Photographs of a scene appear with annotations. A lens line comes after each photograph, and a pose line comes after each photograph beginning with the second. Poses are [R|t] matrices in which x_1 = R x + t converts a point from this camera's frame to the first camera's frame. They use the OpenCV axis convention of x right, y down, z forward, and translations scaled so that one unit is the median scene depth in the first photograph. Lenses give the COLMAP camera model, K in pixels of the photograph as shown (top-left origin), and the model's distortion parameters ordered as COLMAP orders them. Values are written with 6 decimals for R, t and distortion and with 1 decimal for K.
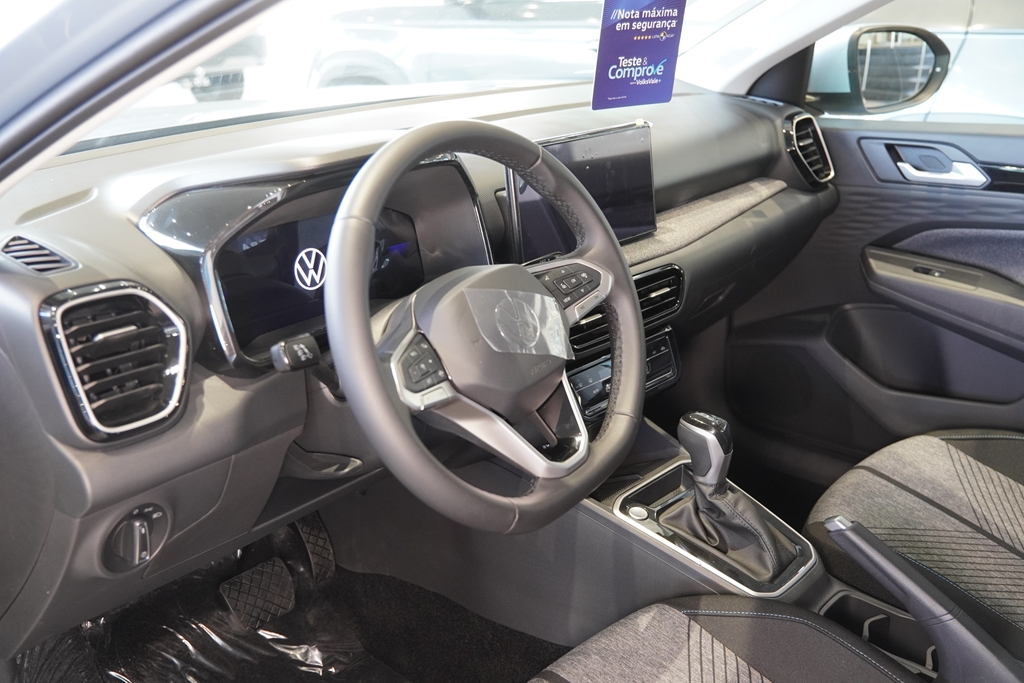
lens RADIAL K [[1116.1, 0, 511.2], [0, 1116.1, 332.0], [0, 0, 1]] dist [0.088578, 0.000000]
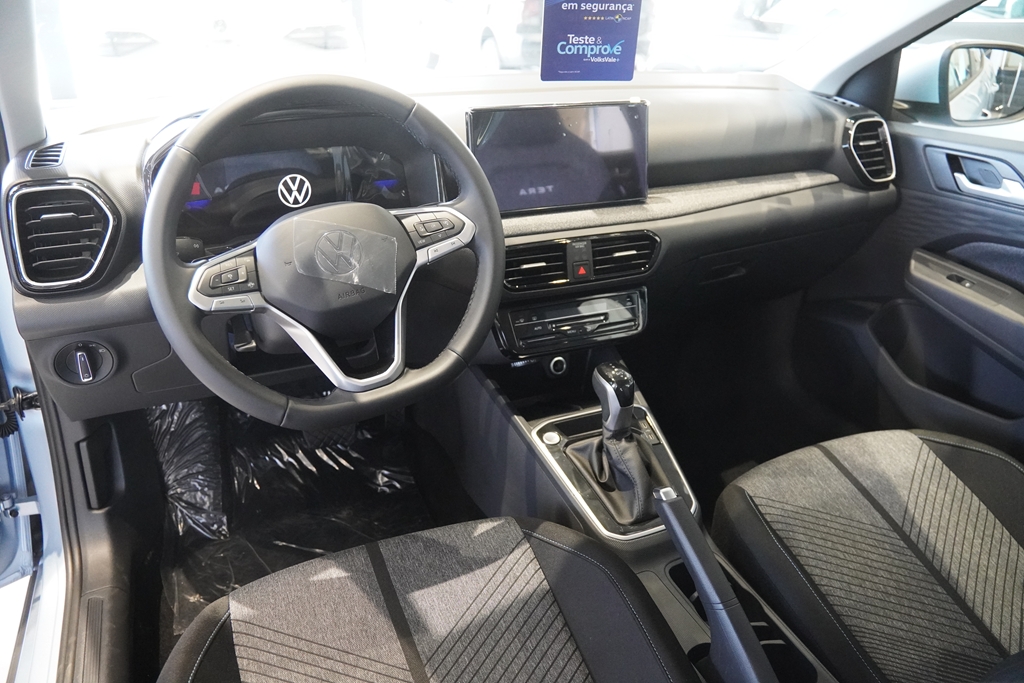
lens RADIAL K [[769.4, 0, 510.4], [0, 769.4, 330.0], [0, 0, 1]] dist [-0.103897, 0.055710]
pose [[0.898622, 0.194641, -0.393184, 0.297838], [-0.154755, 0.979221, 0.131060, -0.037593], [0.410524, -0.056926, 0.910071, 0.215314]]
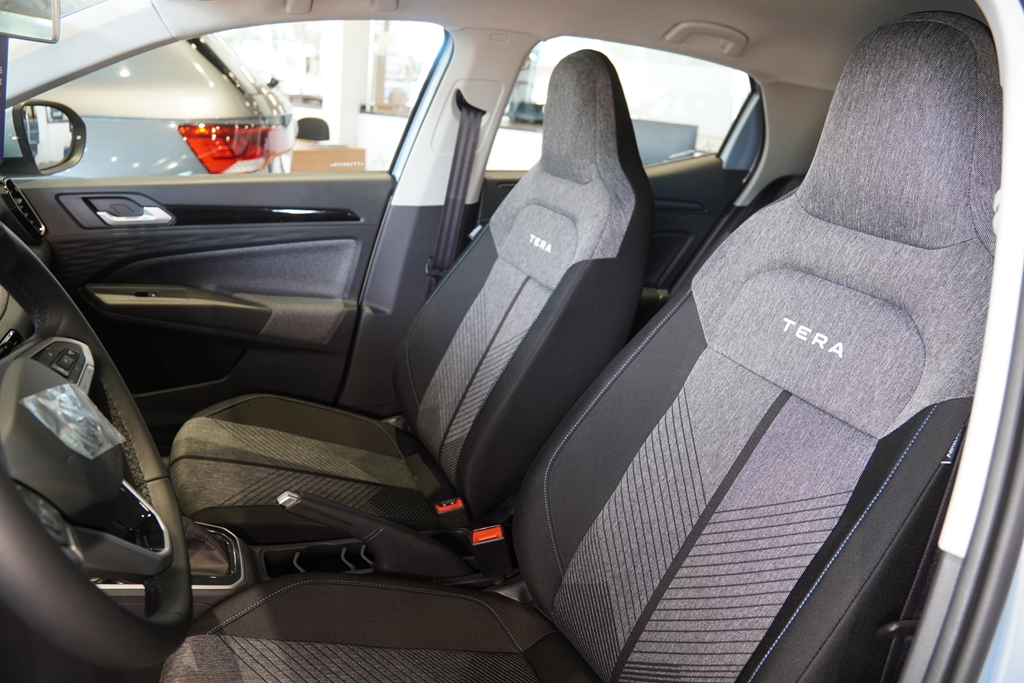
lens RADIAL K [[769.4, 0, 512.6], [0, 769.4, 338.9], [0, 0, 1]] dist [-0.103897, 0.055710]
pose [[0.454596, -0.239819, 0.857805, -0.189741], [0.216773, 0.963902, 0.154602, -0.050957], [-0.863917, 0.115667, 0.490172, 0.264220]]
